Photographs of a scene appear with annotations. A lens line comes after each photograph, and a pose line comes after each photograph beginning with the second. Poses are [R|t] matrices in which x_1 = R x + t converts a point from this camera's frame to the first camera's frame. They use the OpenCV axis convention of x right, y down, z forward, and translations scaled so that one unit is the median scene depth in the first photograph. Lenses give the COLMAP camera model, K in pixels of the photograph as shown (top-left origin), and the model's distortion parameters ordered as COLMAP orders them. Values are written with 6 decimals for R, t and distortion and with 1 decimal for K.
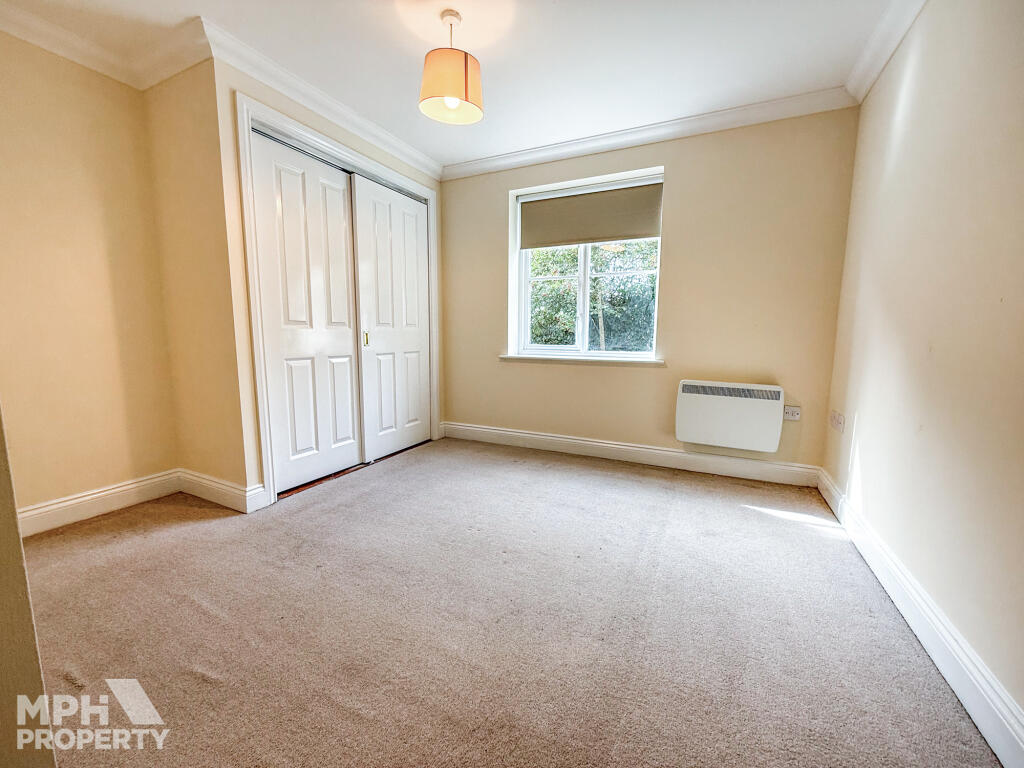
lens RADIAL K [[409.4, 0, 512.0], [0, 409.4, 384.0], [0, 0, 1]] dist [-0.001589, -0.000237]
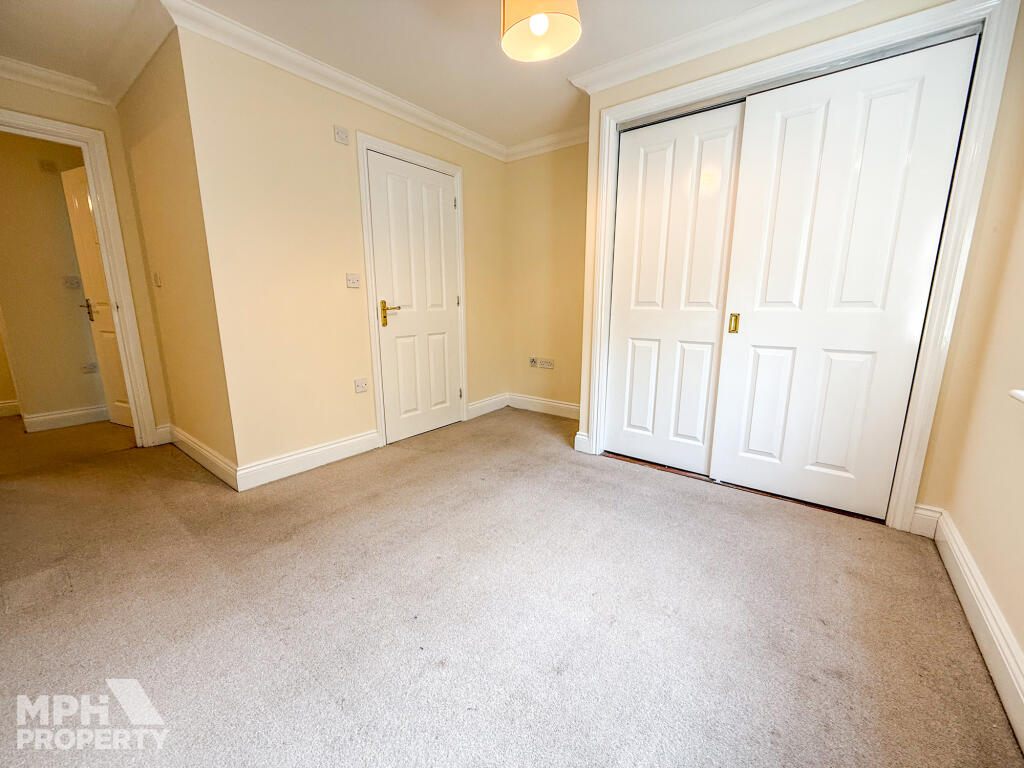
lens RADIAL K [[409.4, 0, 512.0], [0, 409.4, 384.0], [0, 0, 1]] dist [-0.001589, -0.000237]
pose [[-0.212952, 0.187873, -0.958830, 0.496863], [-0.123432, 0.968304, 0.217143, -0.121033], [0.969235, 0.164591, -0.183013, 0.794478]]
